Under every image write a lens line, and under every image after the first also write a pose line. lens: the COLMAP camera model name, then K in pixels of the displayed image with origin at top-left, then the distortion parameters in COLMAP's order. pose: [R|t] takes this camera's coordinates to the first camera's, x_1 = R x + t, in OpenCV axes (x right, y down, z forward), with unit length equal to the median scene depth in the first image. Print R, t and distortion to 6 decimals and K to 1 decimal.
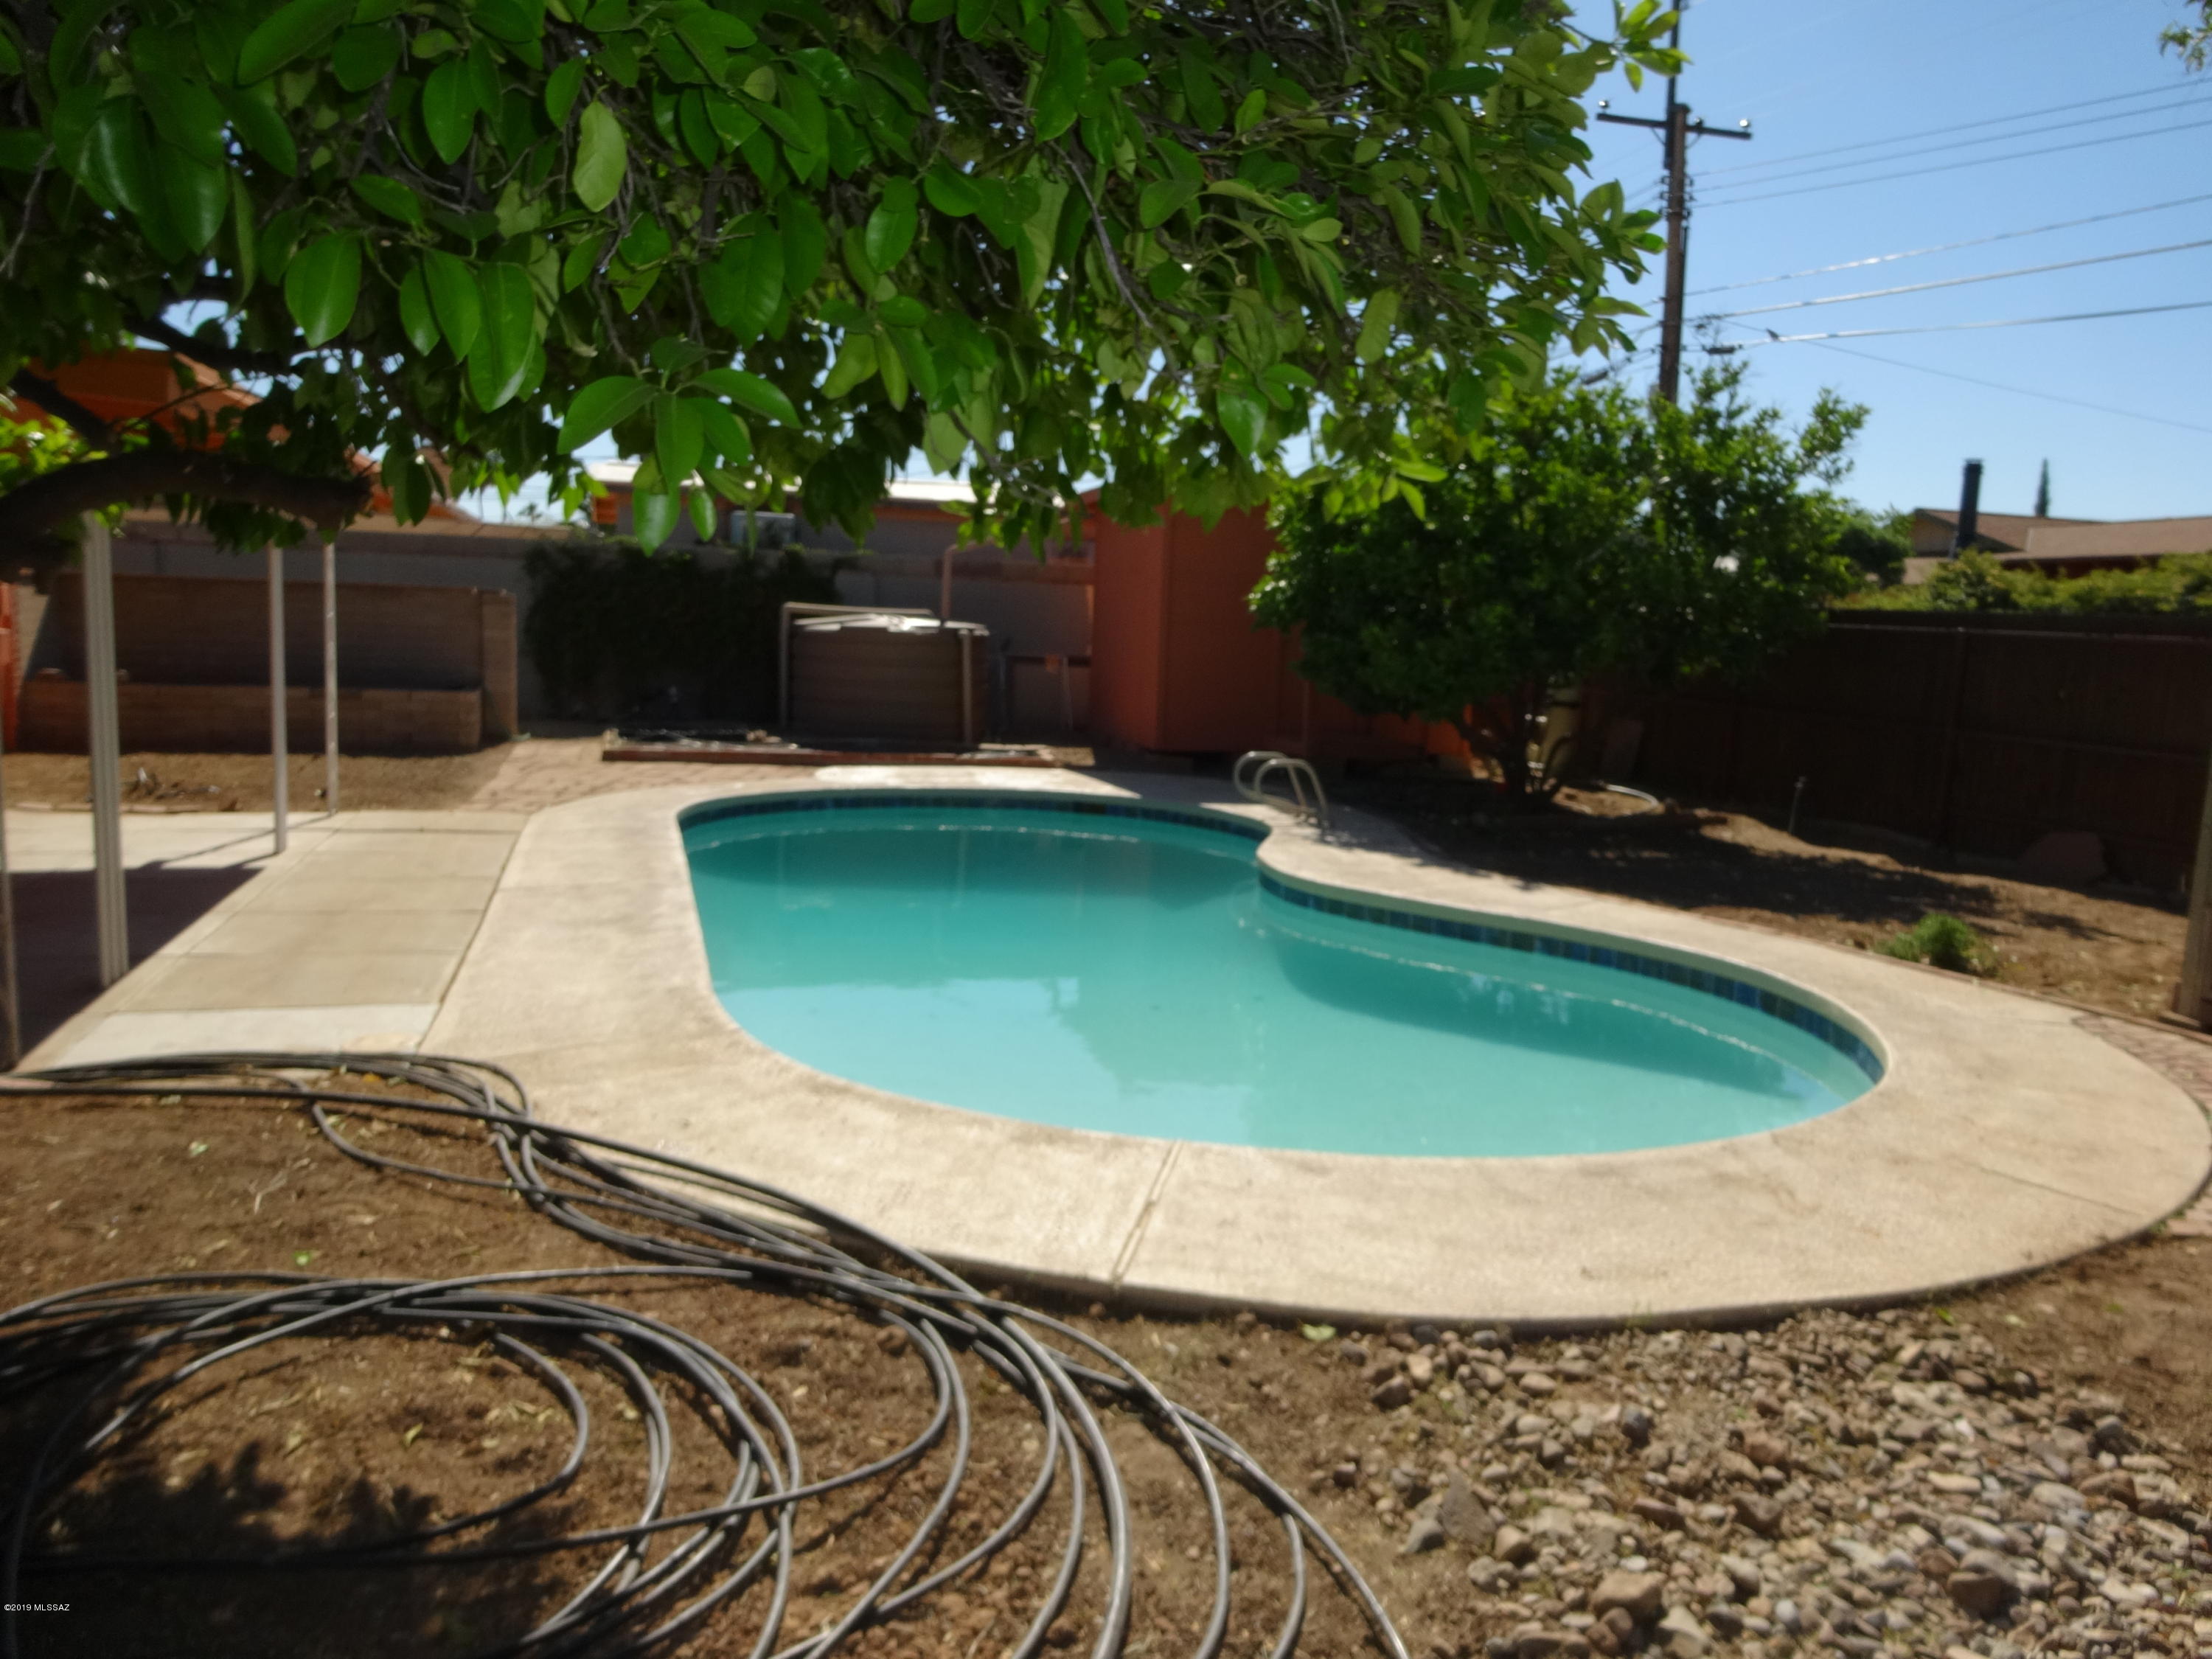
lens RADIAL K [[1623.8, 0, 1122.0], [0, 1623.8, 829.9], [0, 0, 1]] dist [-0.005186, -0.005465]
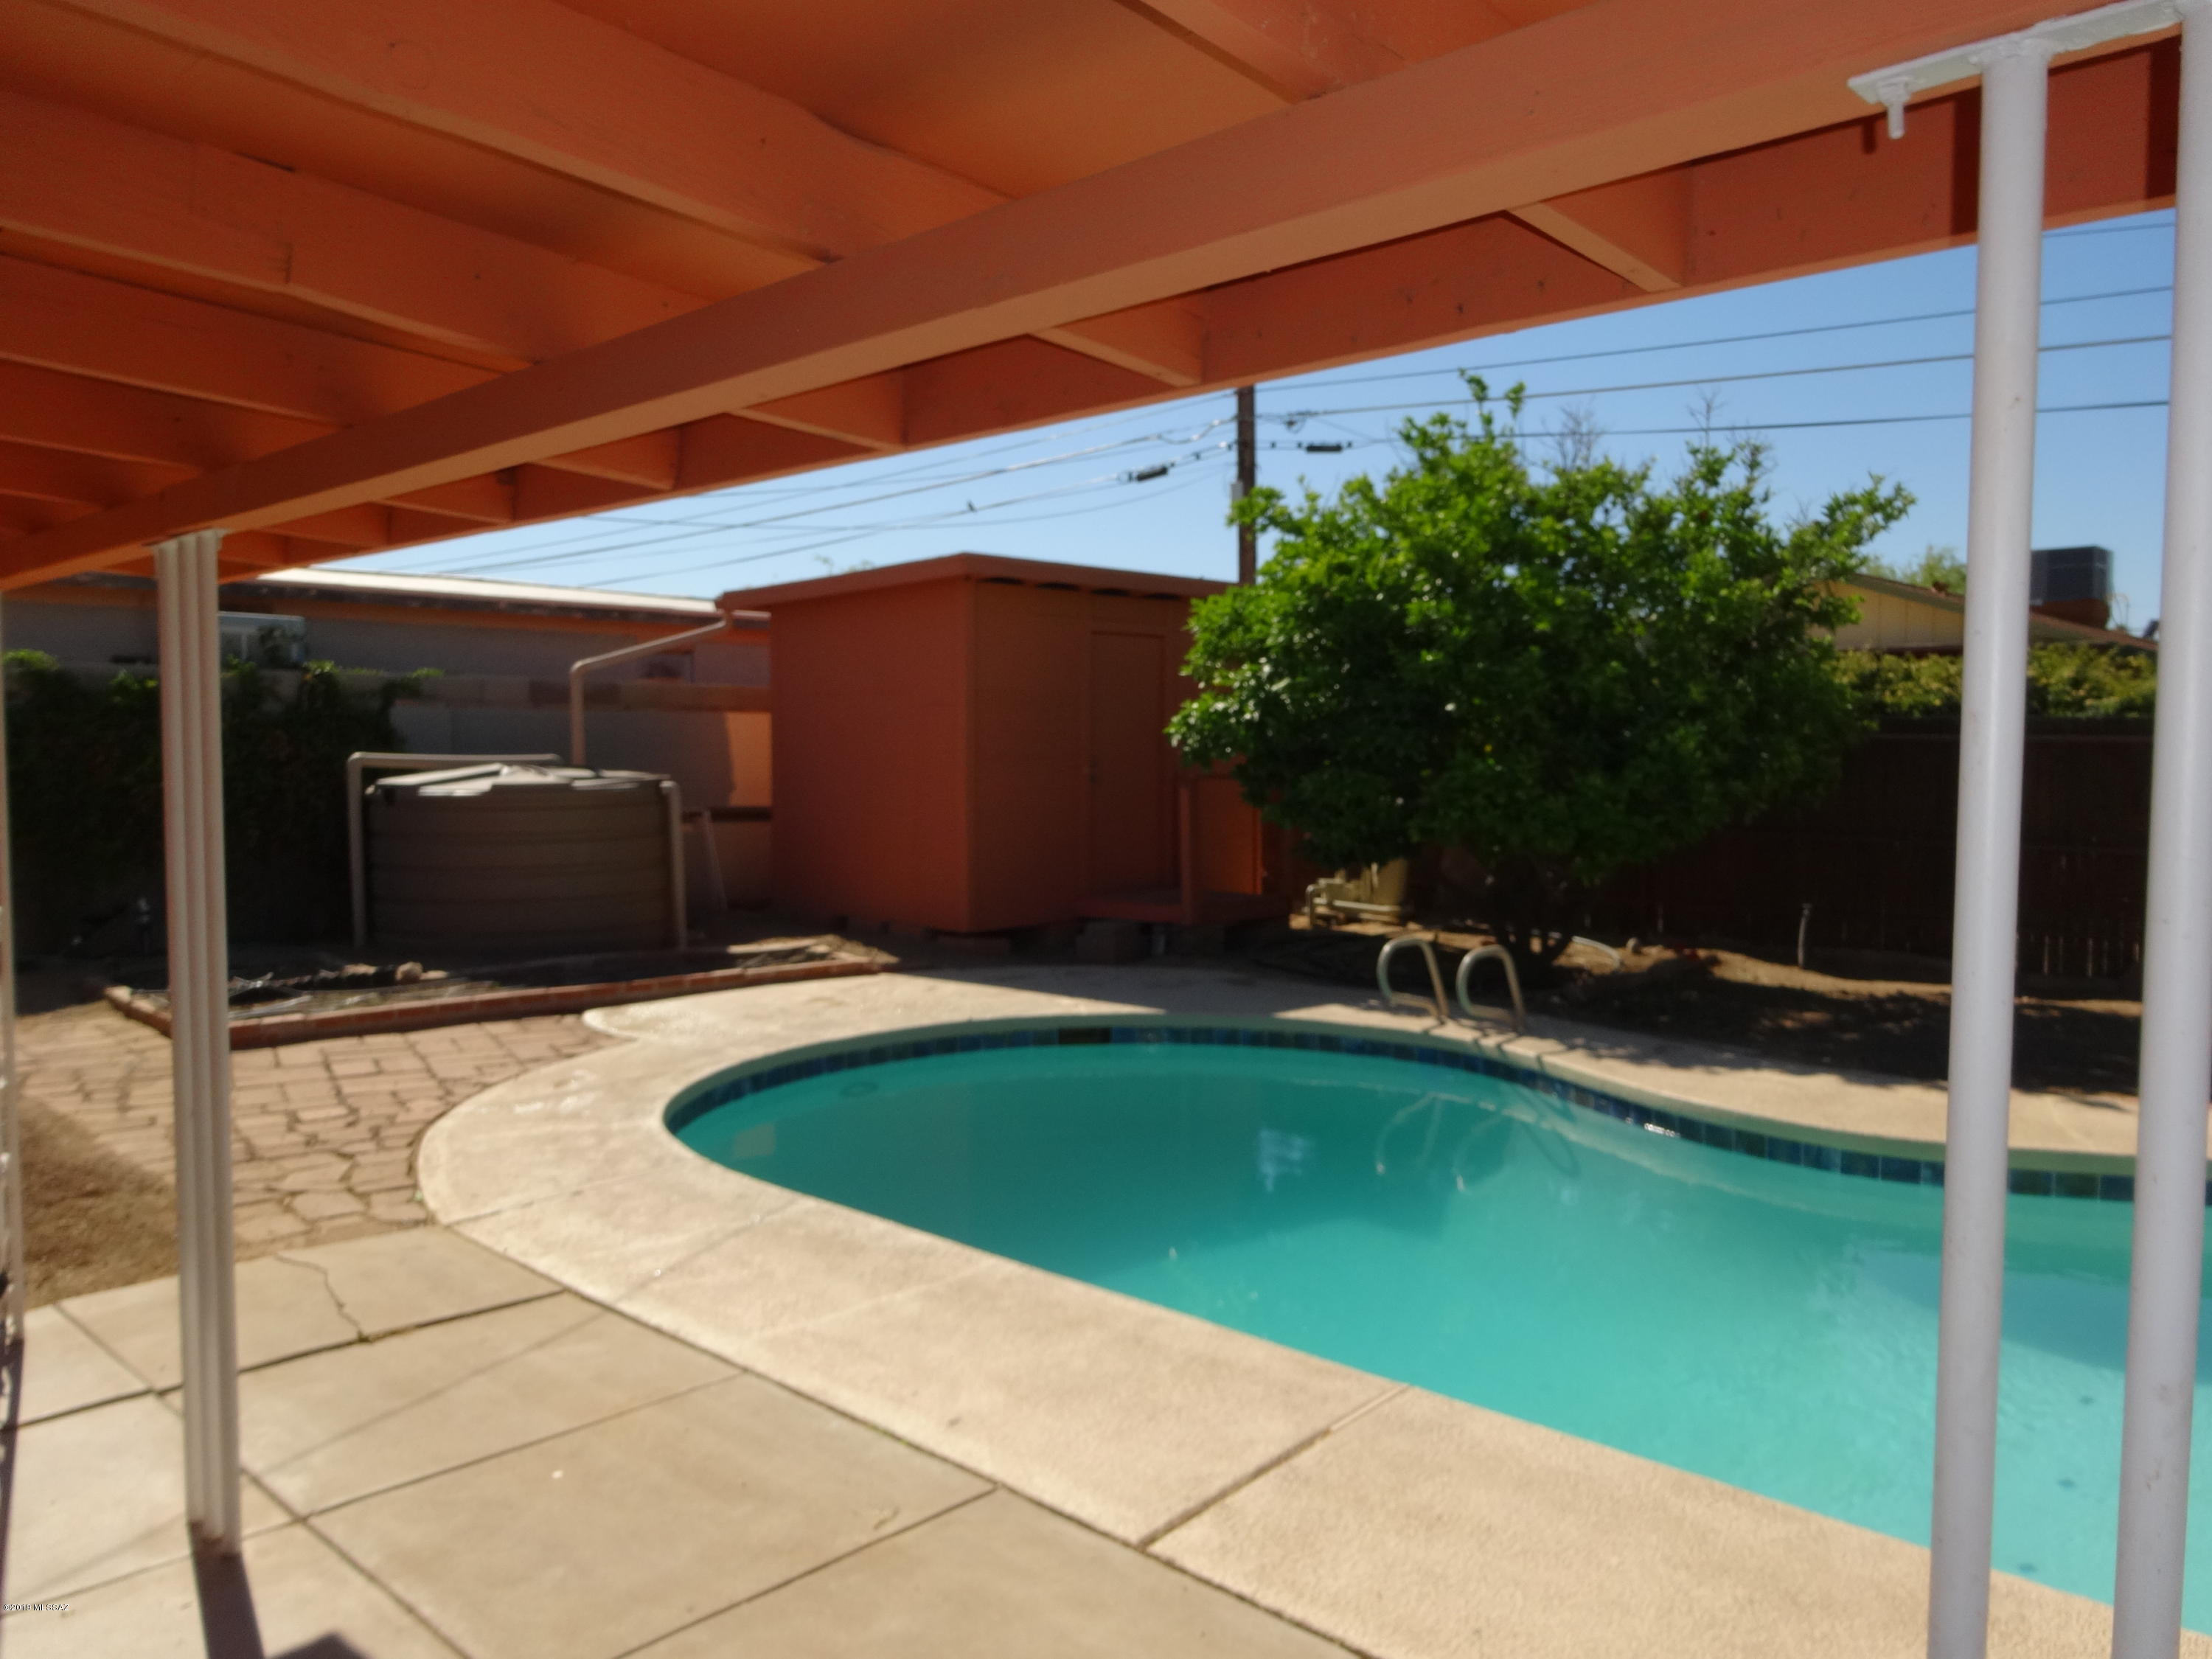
lens RADIAL K [[1623.8, 0, 1103.1], [0, 1623.8, 840.9], [0, 0, 1]] dist [-0.005186, -0.005465]
pose [[0.864420, -0.065586, 0.498475, -0.287751], [0.096183, 0.994716, -0.035914, -0.057534], [-0.493485, 0.078990, 0.866160, 0.325933]]
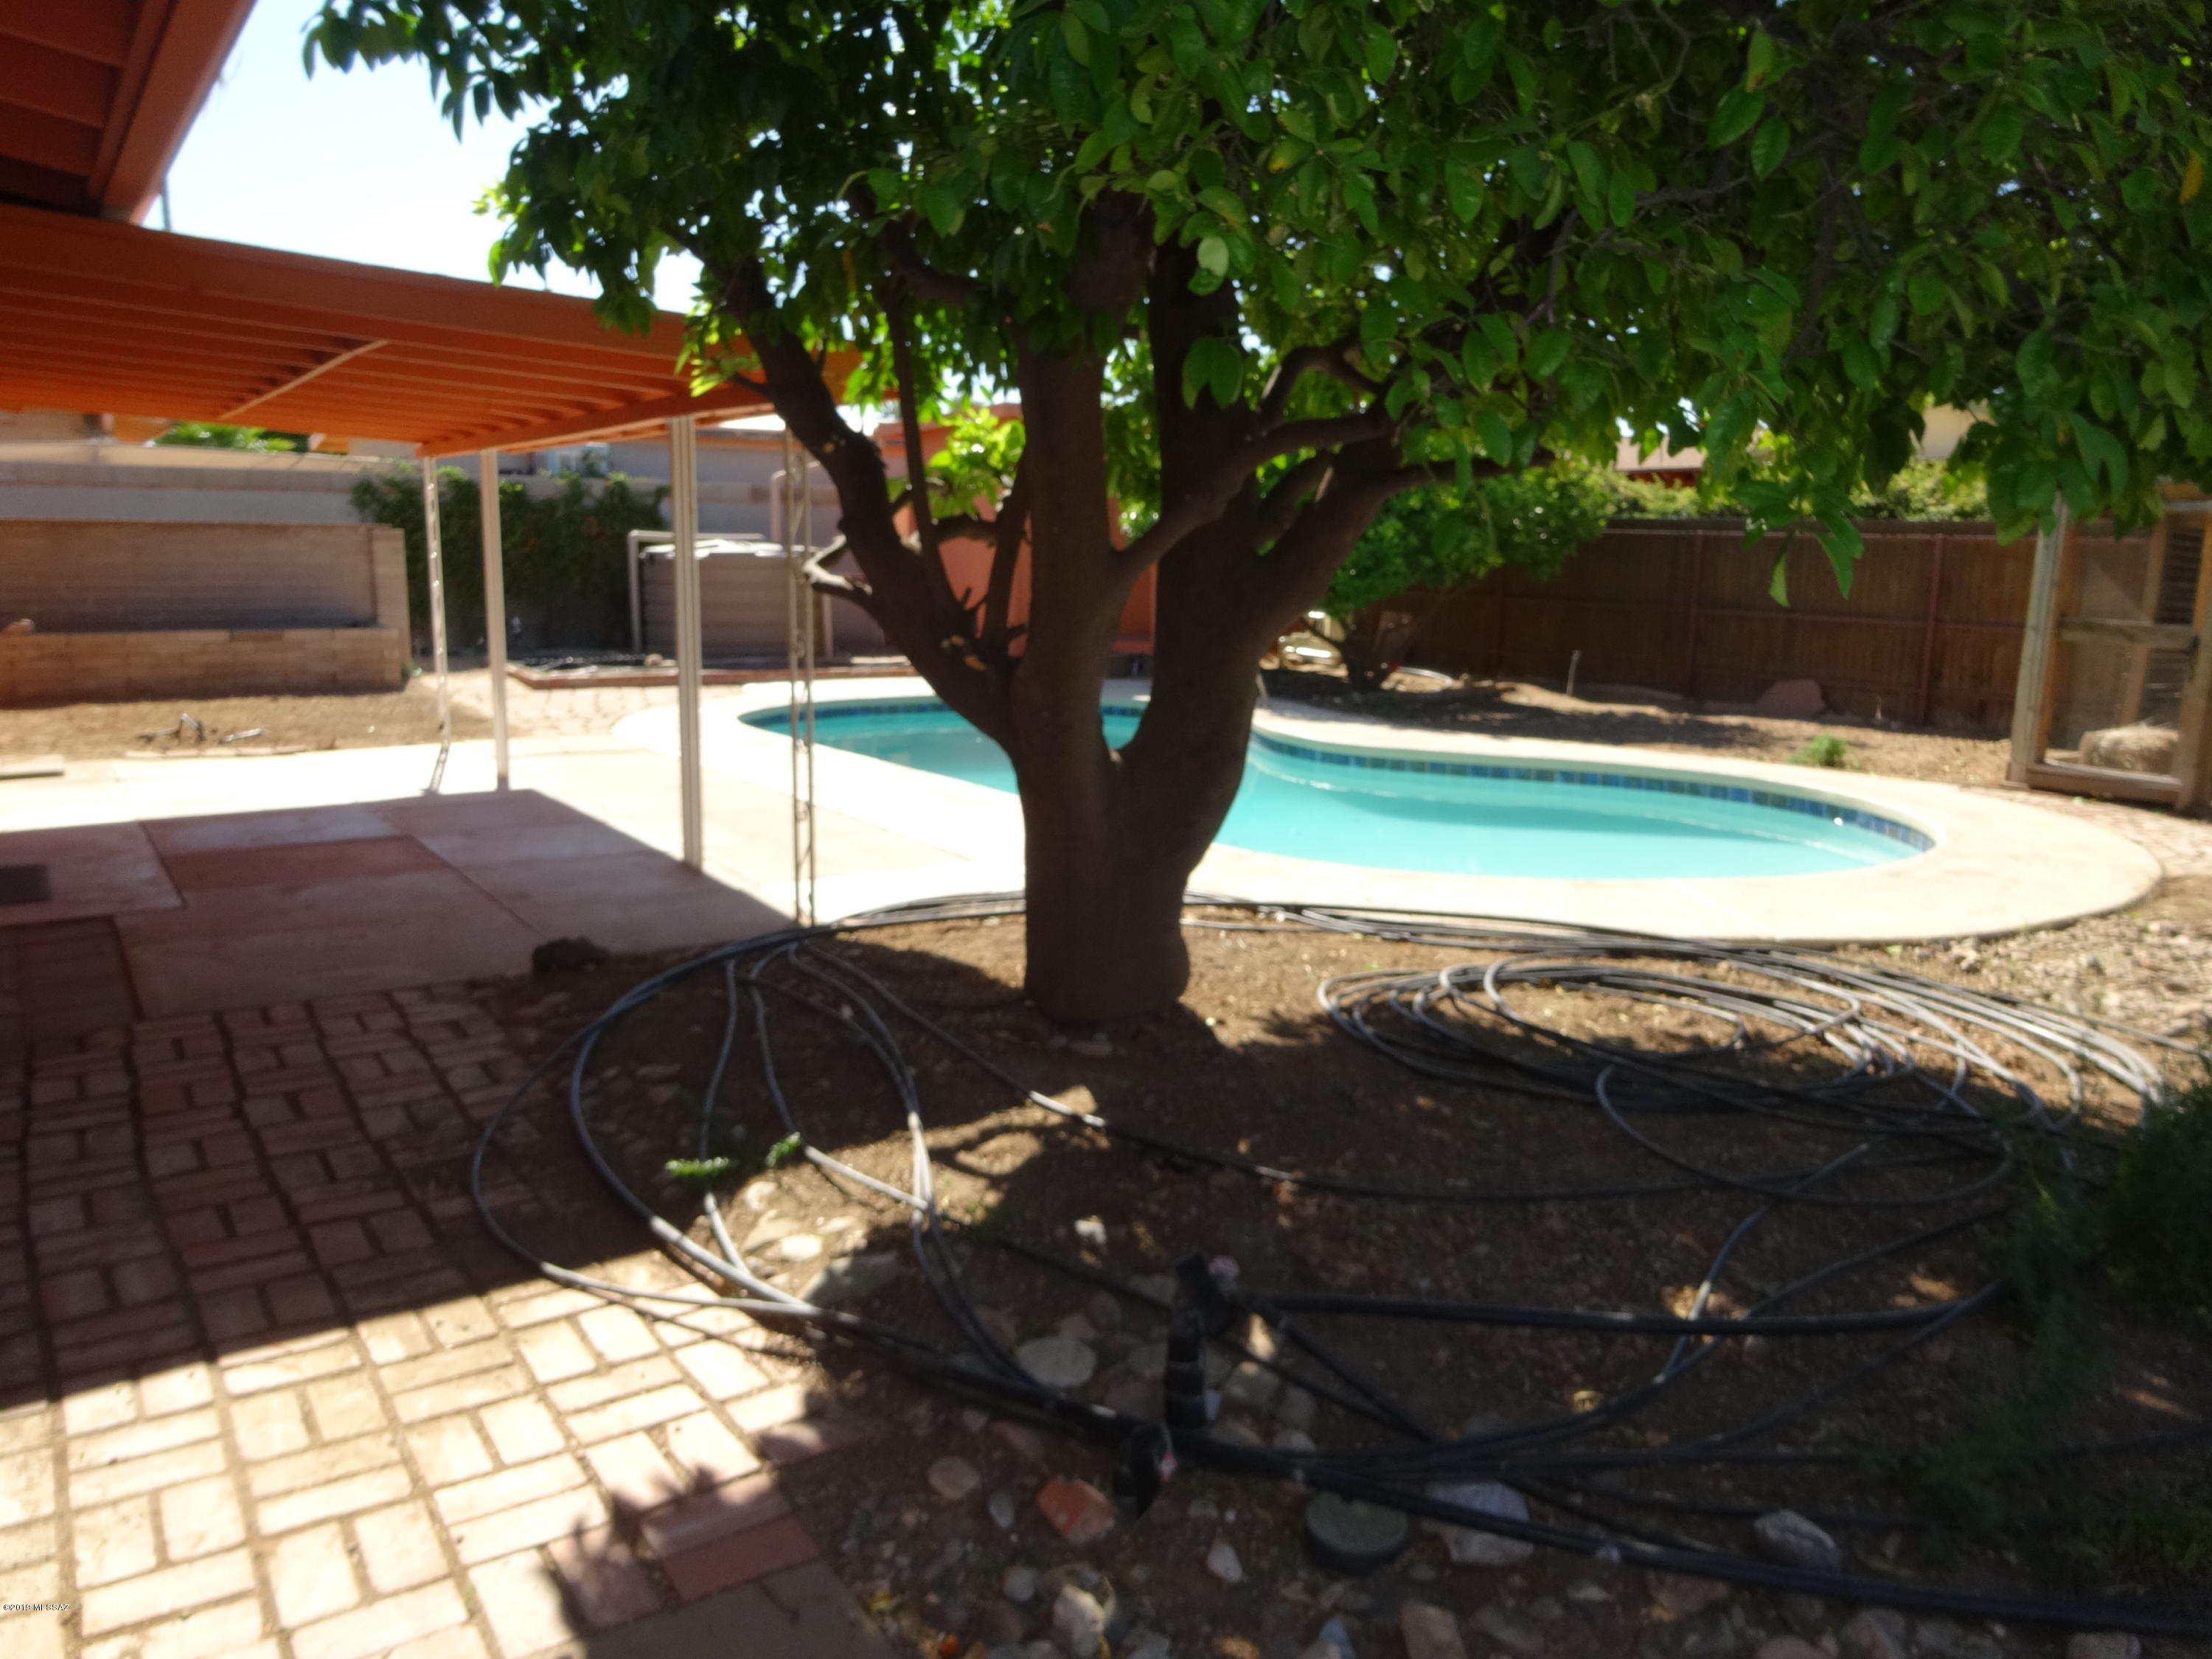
lens RADIAL K [[1623.8, 0, 1103.9], [0, 1623.8, 840.1], [0, 0, 1]] dist [-0.005186, -0.005465]
pose [[0.952081, -0.079442, 0.295349, -0.255825], [0.061755, 0.995720, 0.068756, 0.003605], [-0.299547, -0.047222, 0.952912, -0.087837]]
